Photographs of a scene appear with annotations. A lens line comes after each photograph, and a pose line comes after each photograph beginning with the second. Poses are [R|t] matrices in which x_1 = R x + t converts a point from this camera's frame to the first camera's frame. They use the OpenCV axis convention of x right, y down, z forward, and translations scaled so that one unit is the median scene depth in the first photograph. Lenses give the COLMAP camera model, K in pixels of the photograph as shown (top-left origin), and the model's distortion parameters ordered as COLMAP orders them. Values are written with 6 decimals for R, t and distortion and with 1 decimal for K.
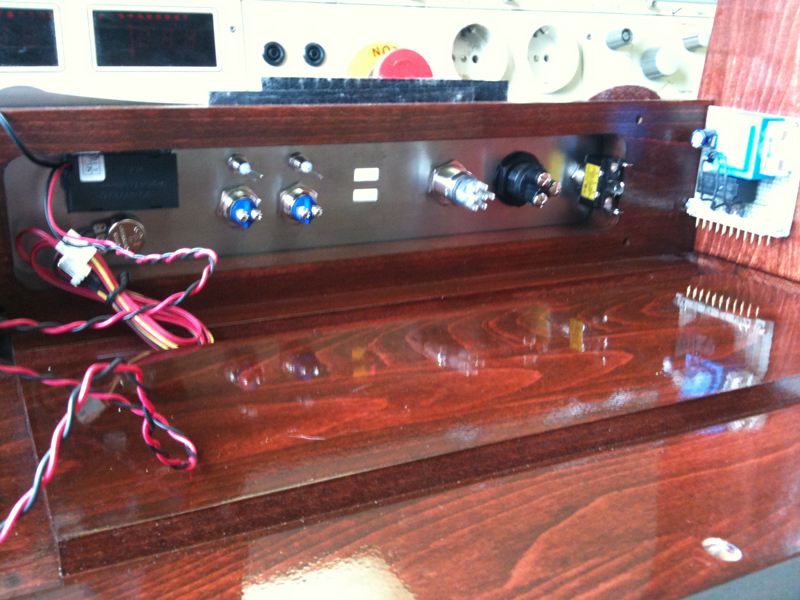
lens RADIAL K [[905.9, 0, 400.0], [0, 905.9, 300.0], [0, 0, 1]] dist [0.060967, -0.019169]
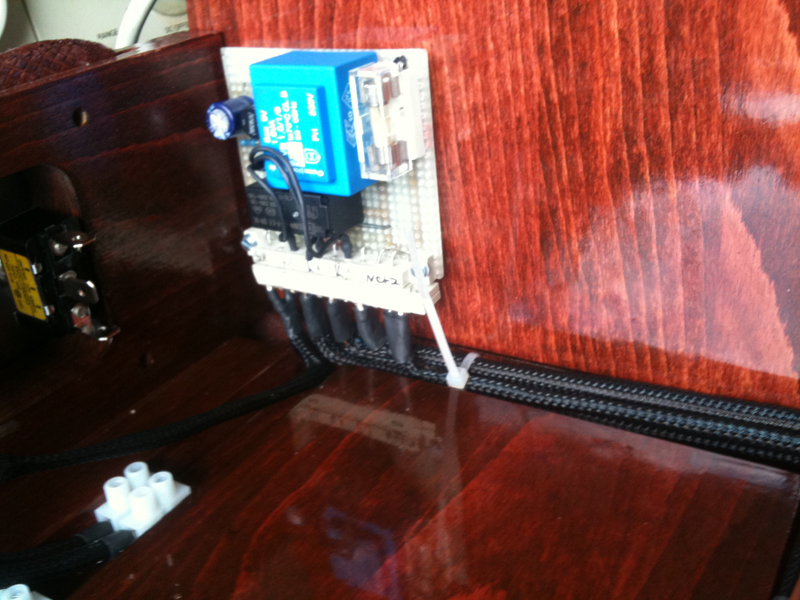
lens RADIAL K [[905.9, 0, 400.0], [0, 905.9, 300.0], [0, 0, 1]] dist [0.060967, -0.019169]
pose [[0.861906, -0.339603, 0.376546, 0.200355], [0.271327, 0.936224, 0.223309, -0.173798], [-0.428368, -0.090305, 0.899081, 0.532568]]
